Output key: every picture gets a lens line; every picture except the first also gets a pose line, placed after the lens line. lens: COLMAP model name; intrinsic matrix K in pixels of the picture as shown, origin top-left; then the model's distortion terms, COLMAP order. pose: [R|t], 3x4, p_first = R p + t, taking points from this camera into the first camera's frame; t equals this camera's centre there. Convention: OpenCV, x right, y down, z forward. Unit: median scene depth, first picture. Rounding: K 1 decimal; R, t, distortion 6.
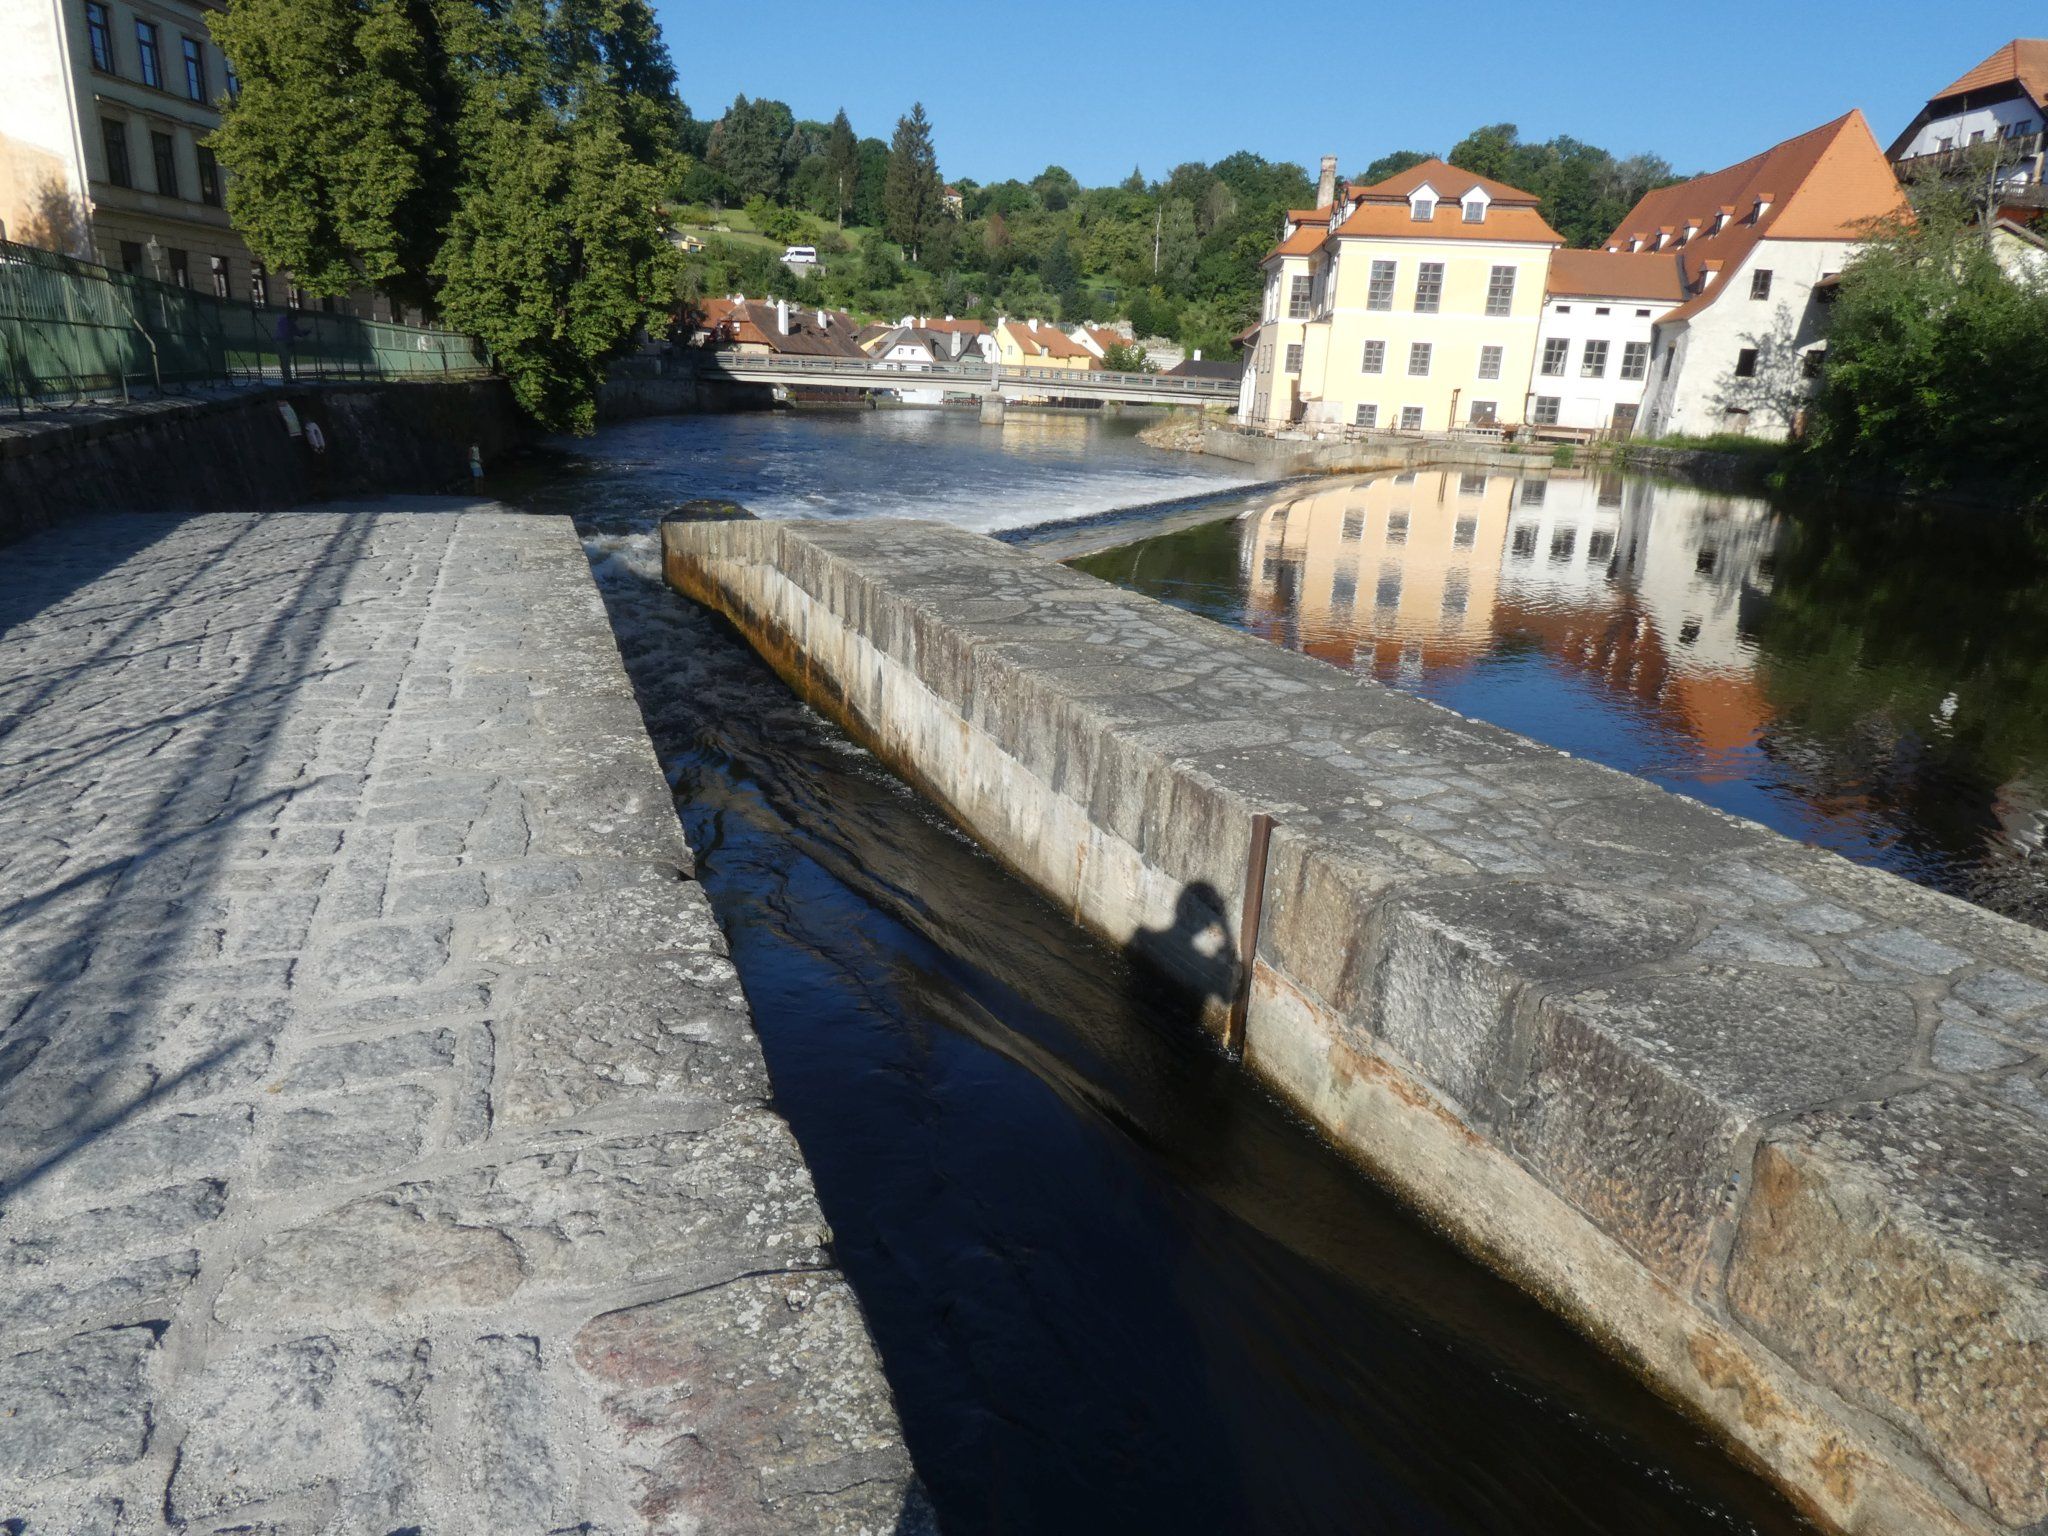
lens RADIAL K [[1357.9, 0, 1024.0], [0, 1357.9, 768.0], [0, 0, 1]] dist [-0.001305, -0.000231]
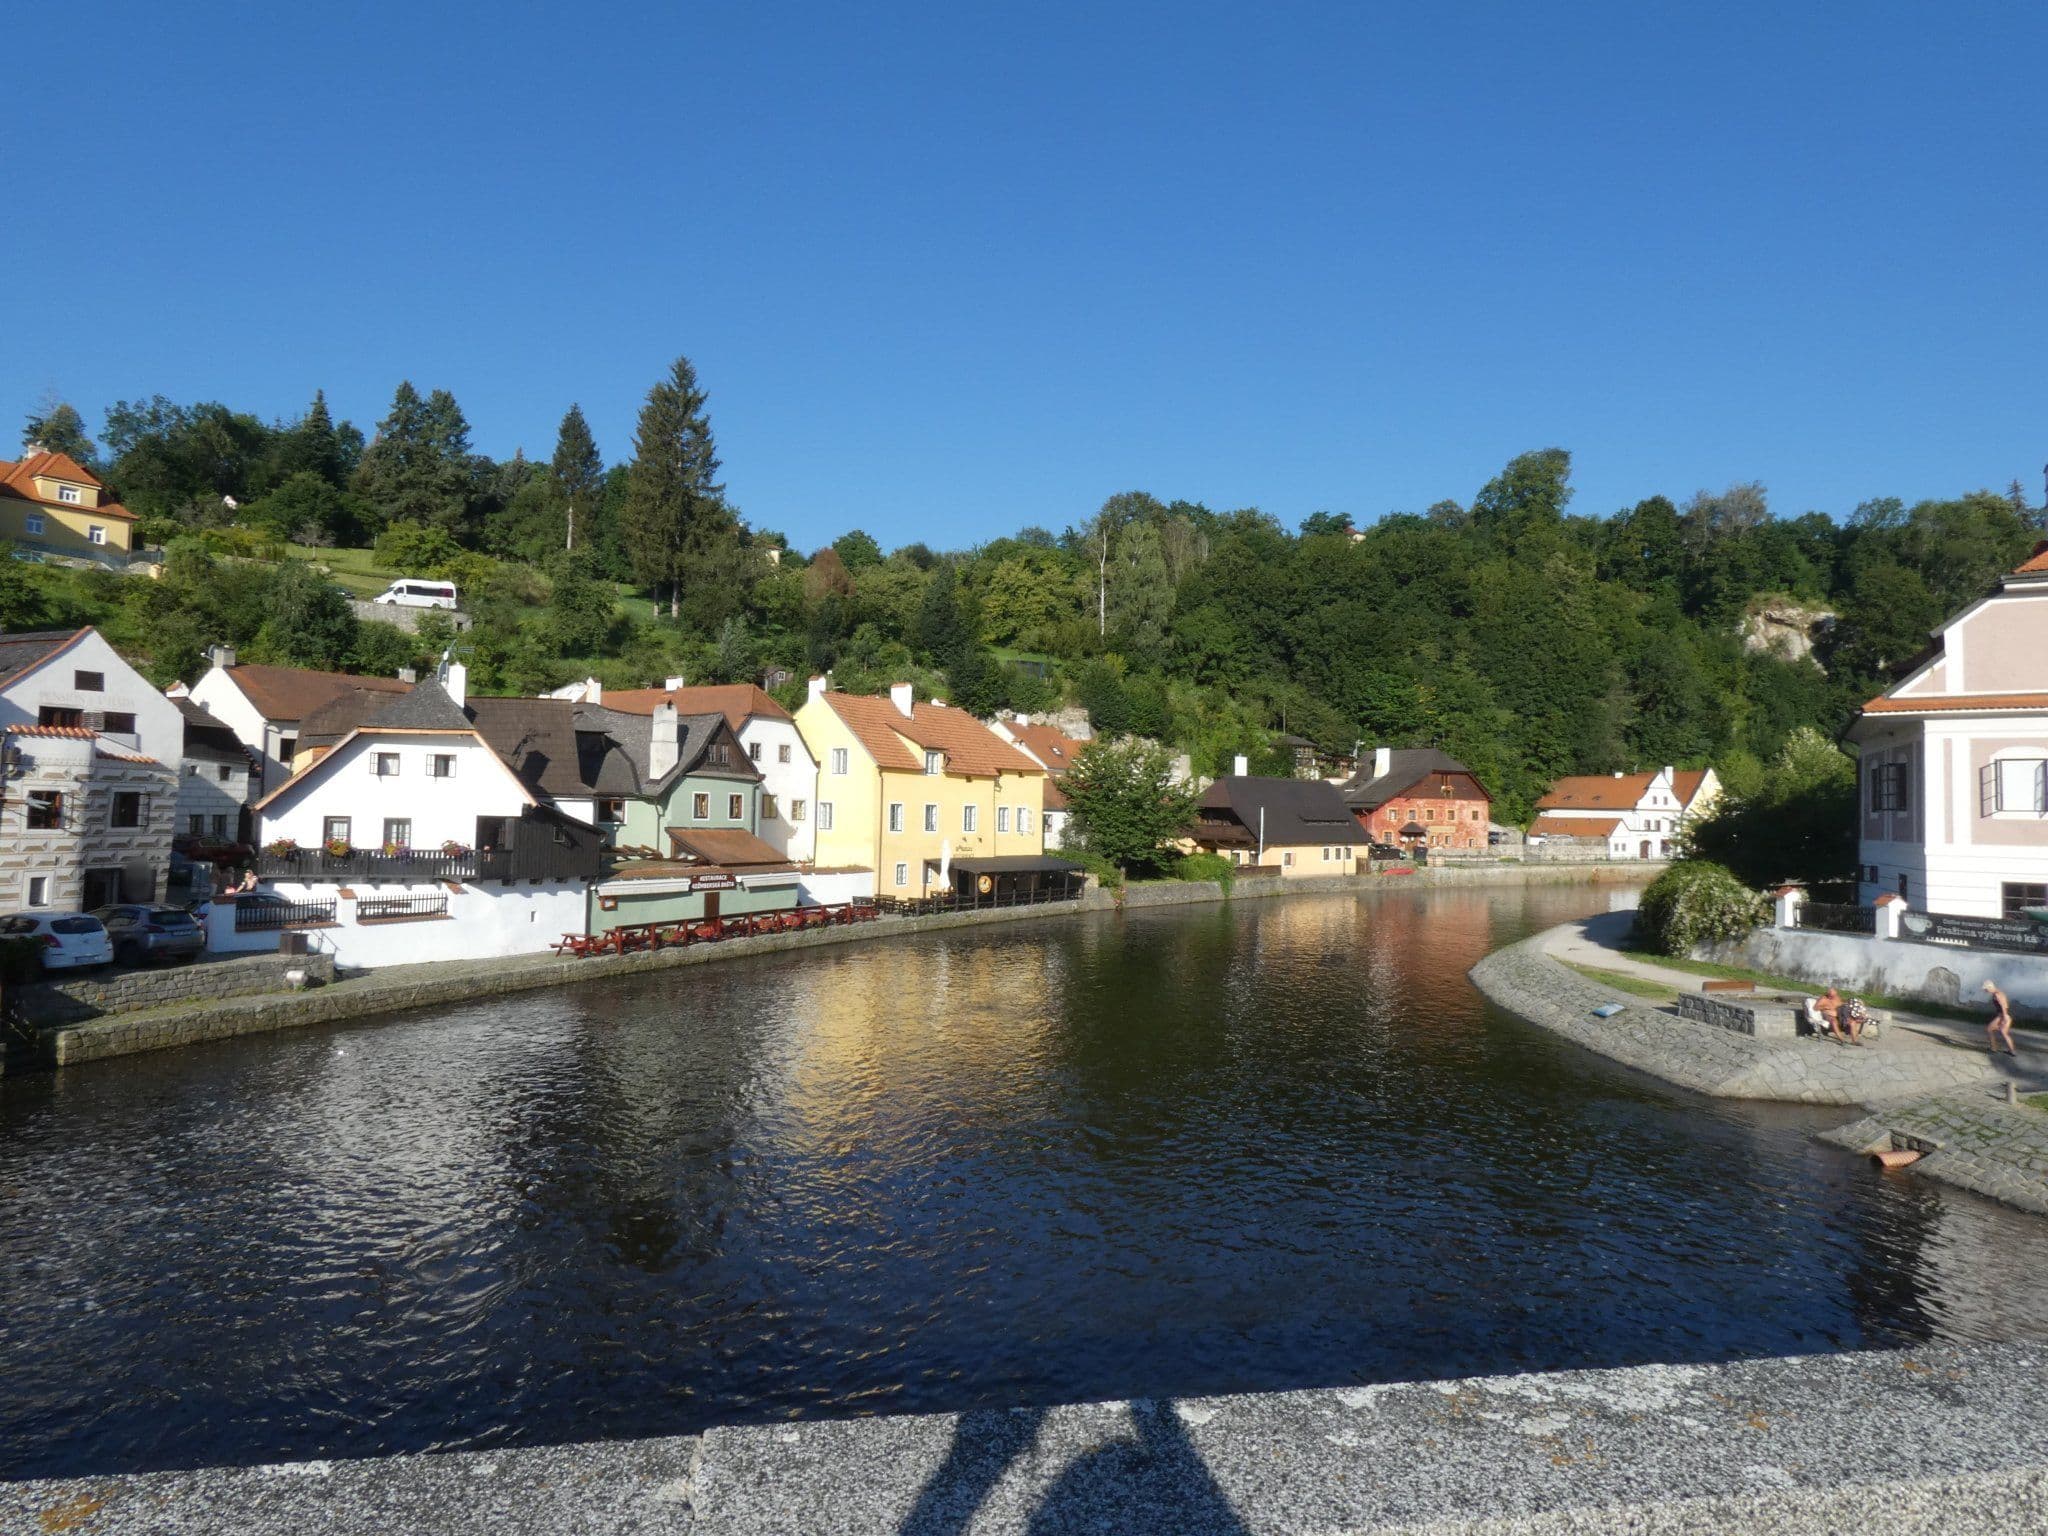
lens RADIAL K [[1357.9, 0, 1024.0], [0, 1357.9, 768.0], [0, 0, 1]] dist [-0.001305, -0.000231]
pose [[0.994146, -0.025254, 0.105054, 0.000114], [0.055510, 0.953552, -0.296071, -0.158746], [-0.092698, 0.300169, 0.949371, 0.527429]]
